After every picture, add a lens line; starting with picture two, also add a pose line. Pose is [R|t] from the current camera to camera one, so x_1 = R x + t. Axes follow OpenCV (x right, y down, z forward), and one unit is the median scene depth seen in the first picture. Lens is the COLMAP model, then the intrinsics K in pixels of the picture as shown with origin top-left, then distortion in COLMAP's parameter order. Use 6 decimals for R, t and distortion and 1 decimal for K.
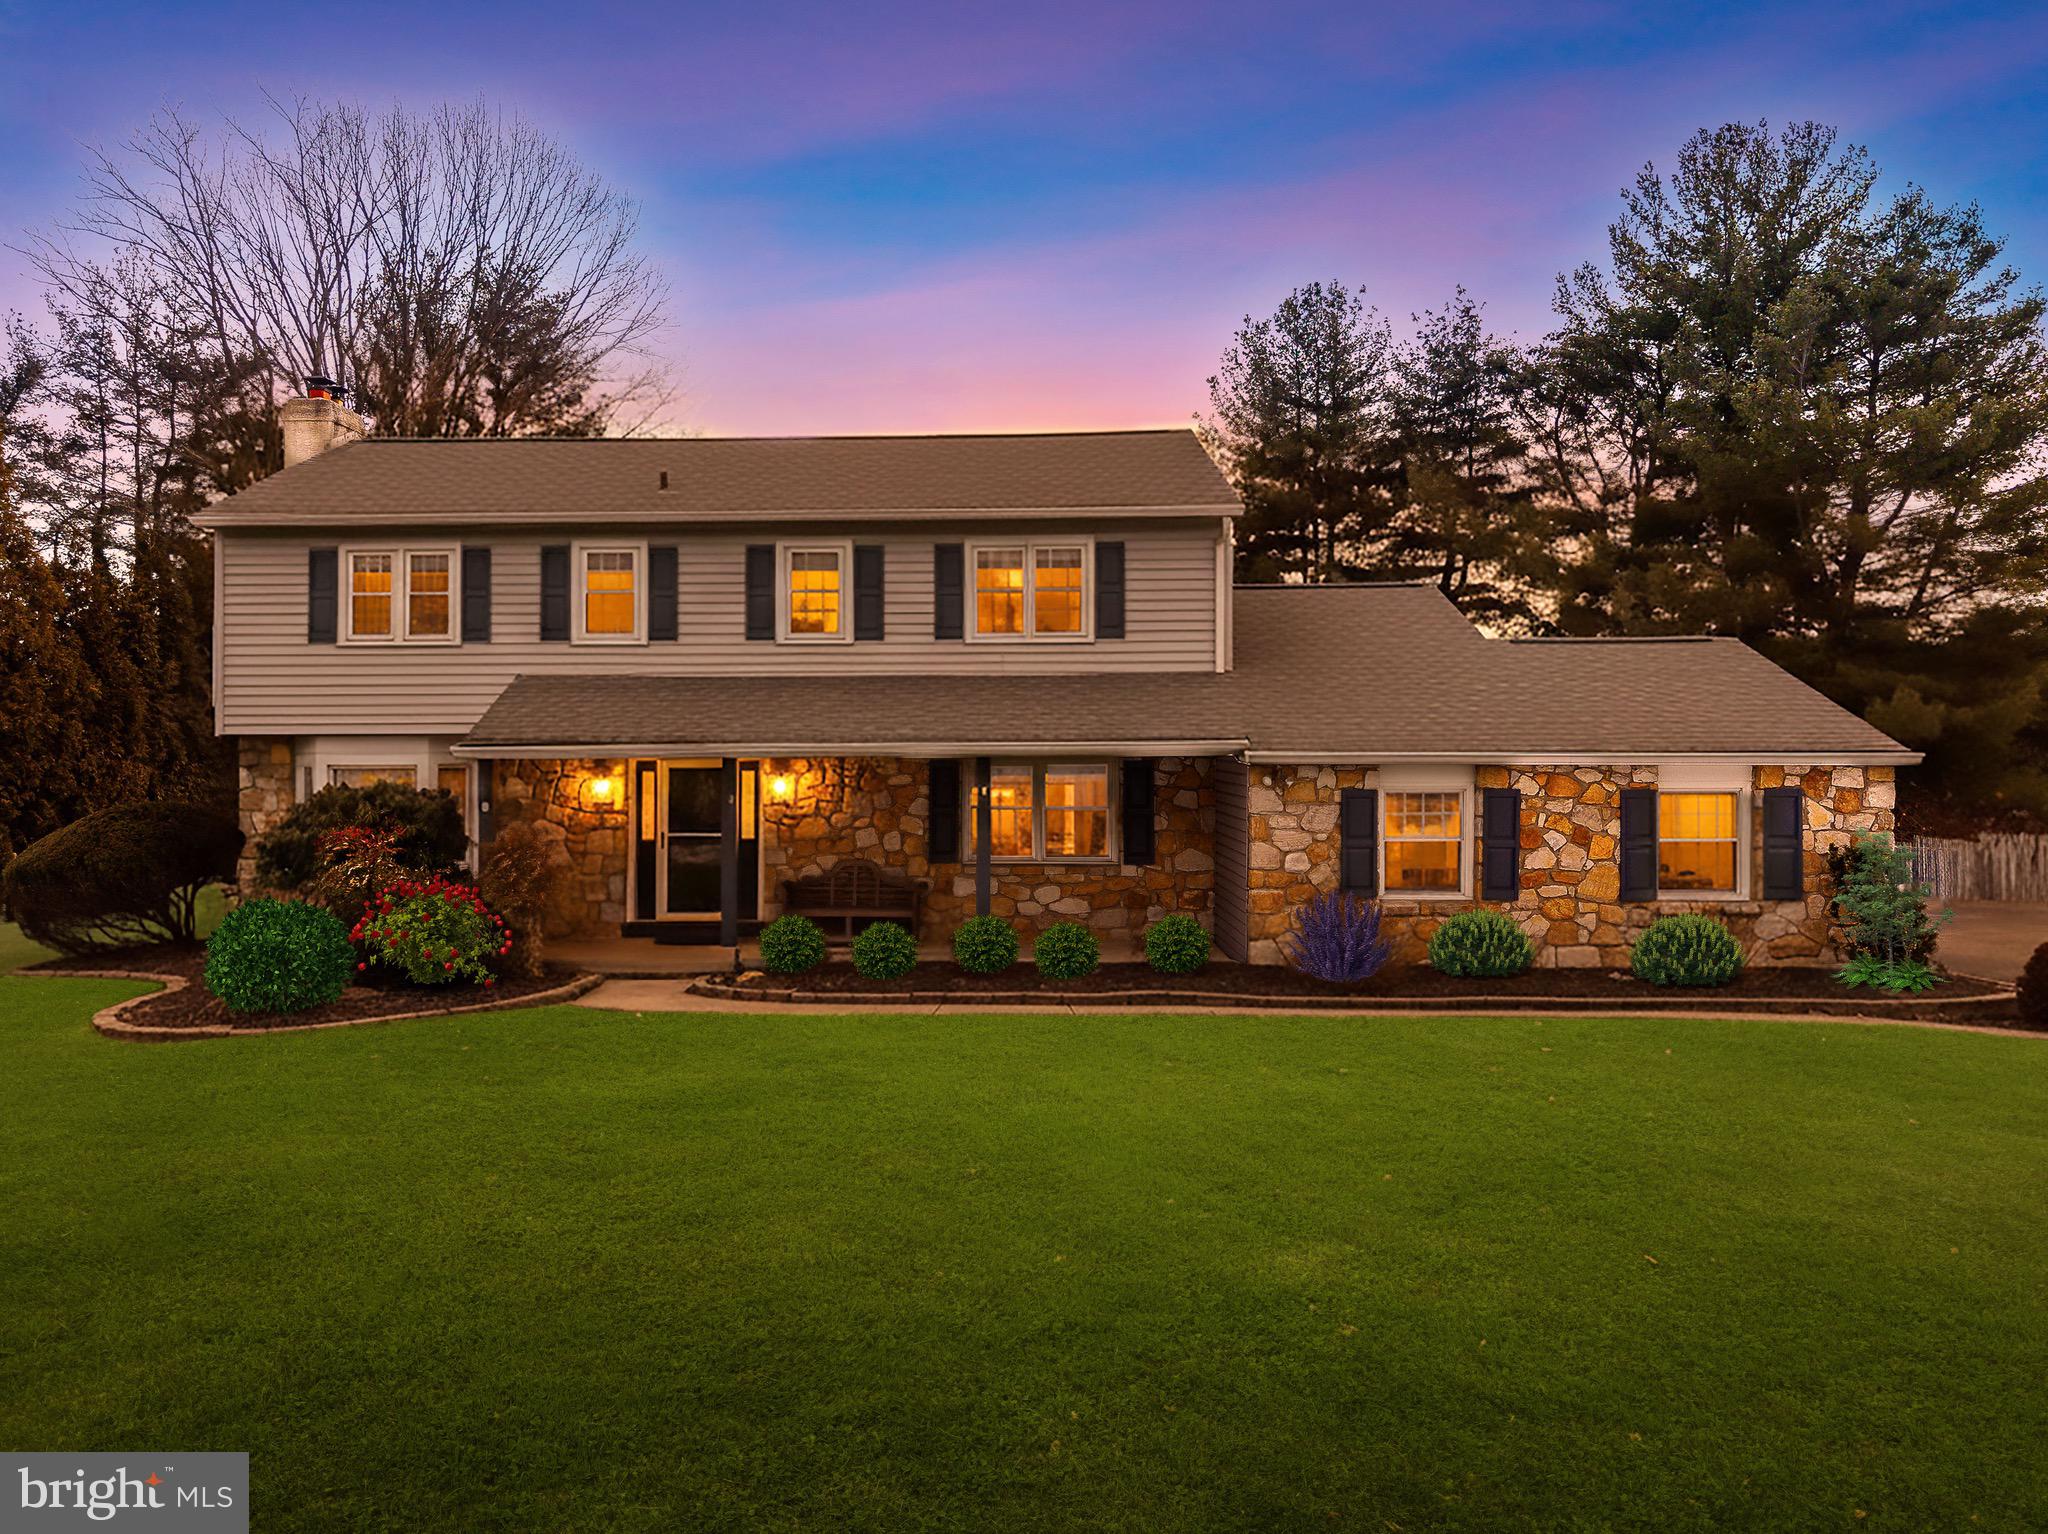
lens RADIAL K [[1355.8, 0, 1024.0], [0, 1355.8, 767.0], [0, 0, 1]] dist [-0.001500, -0.000790]
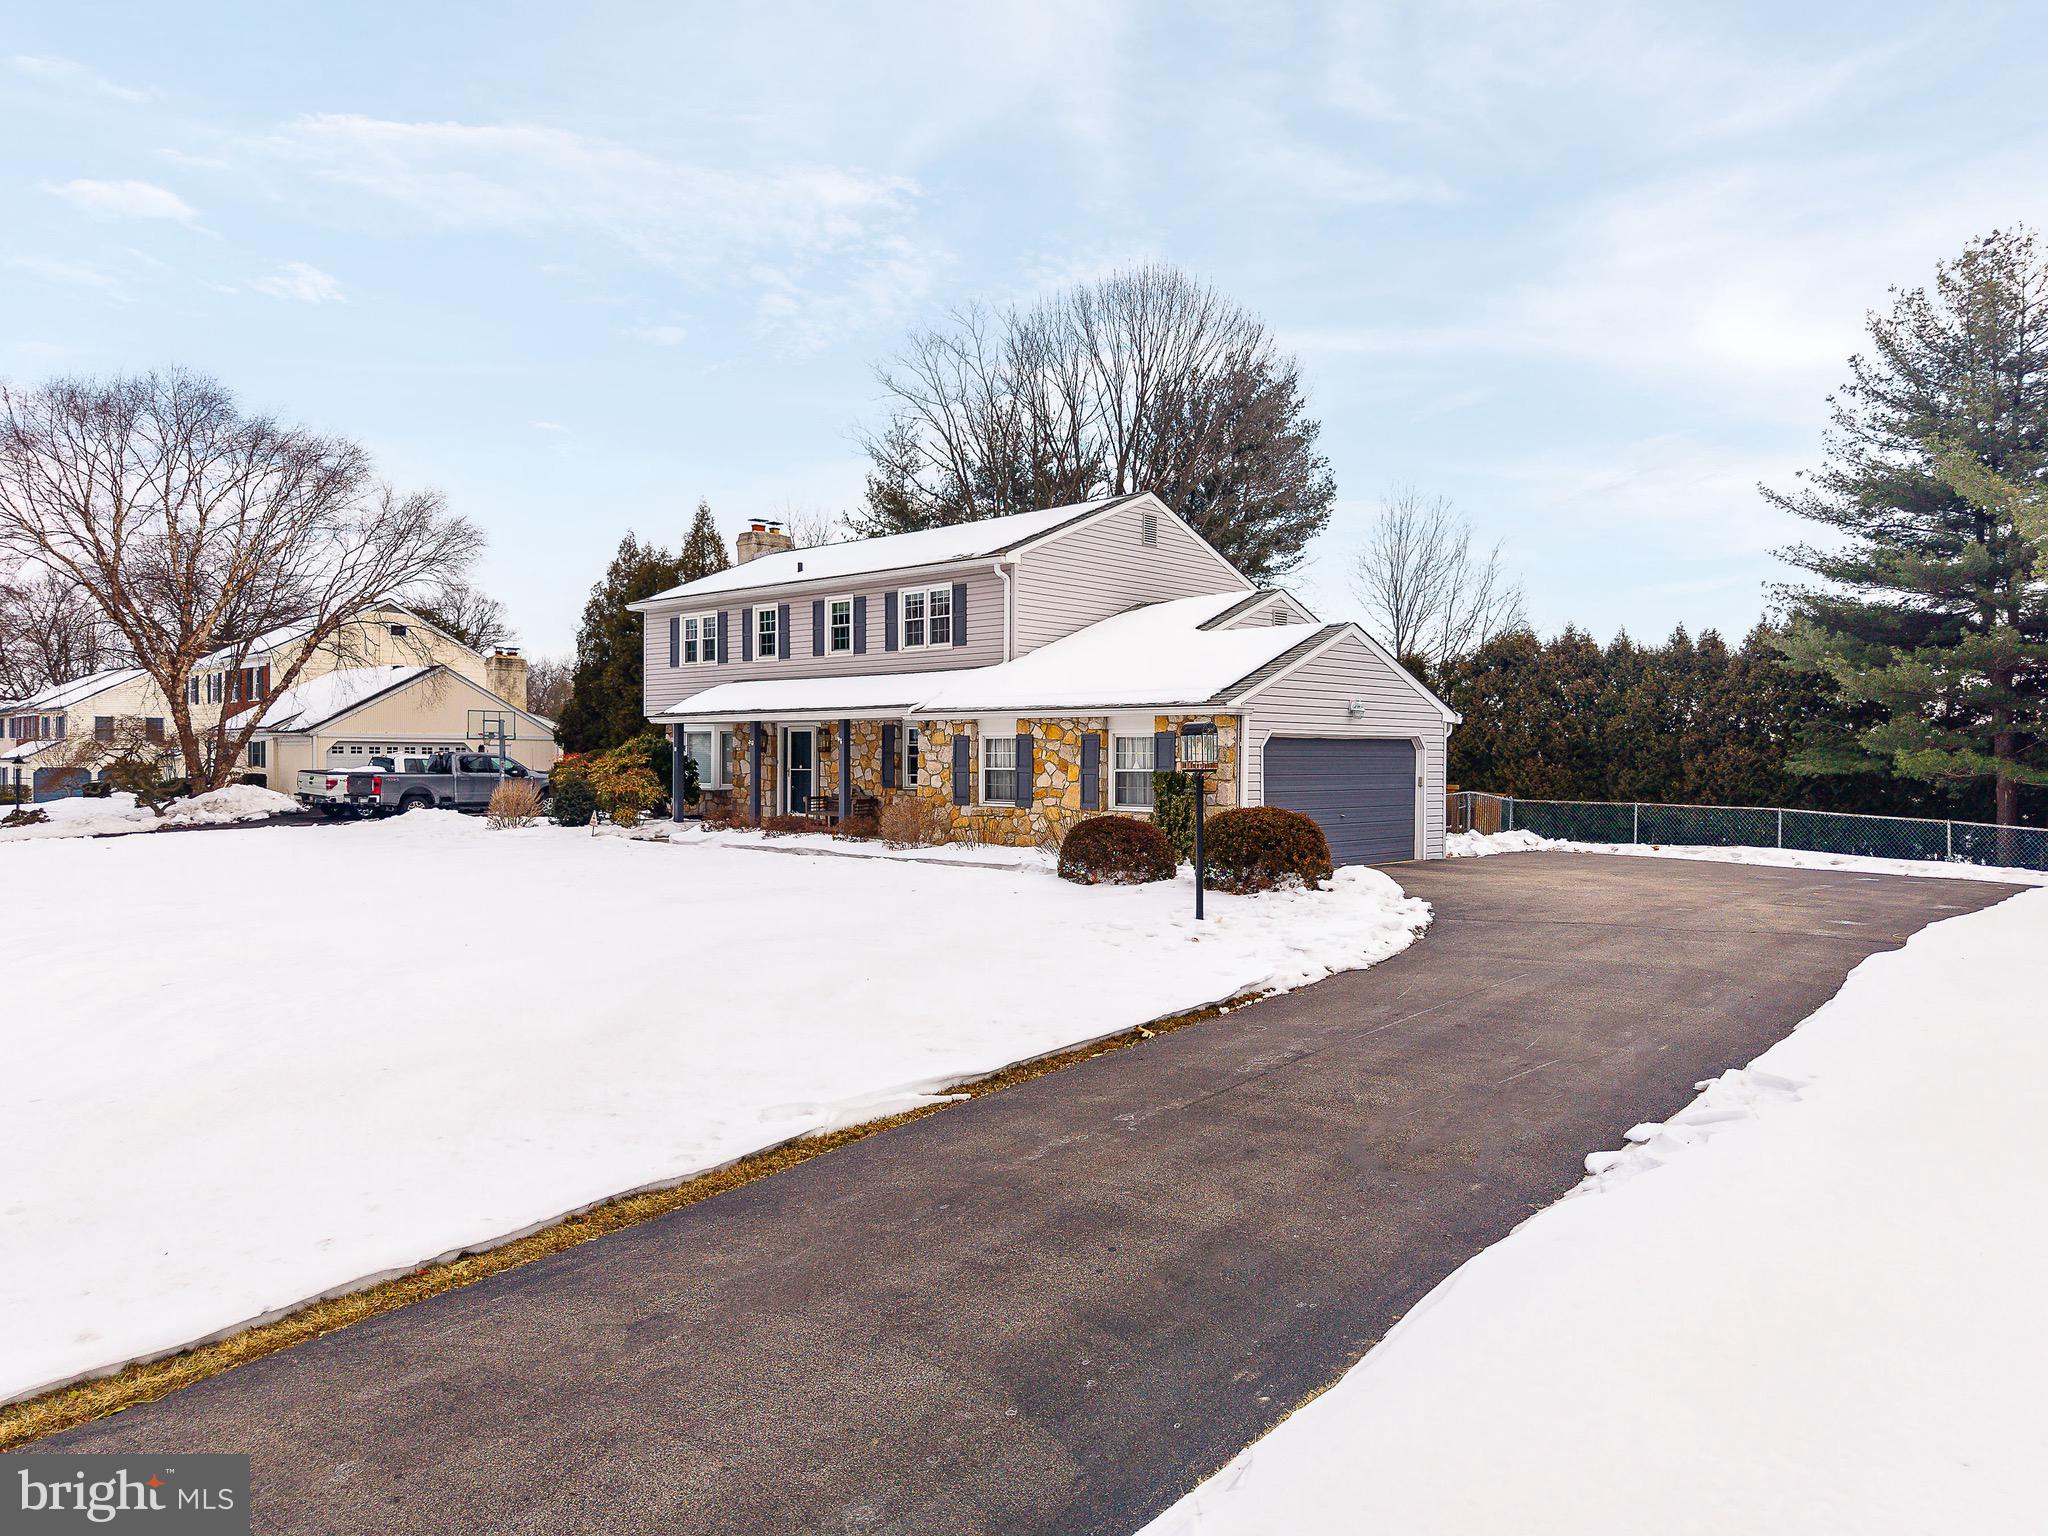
lens RADIAL K [[1355.8, 0, 1024.0], [0, 1355.8, 768.0], [0, 0, 1]] dist [-0.001500, -0.000790]
pose [[0.758980, 0.009370, -0.651046, 1.335417], [-0.014202, 0.999897, -0.002166, 0.056849], [0.650959, 0.010890, 0.759035, -0.158802]]
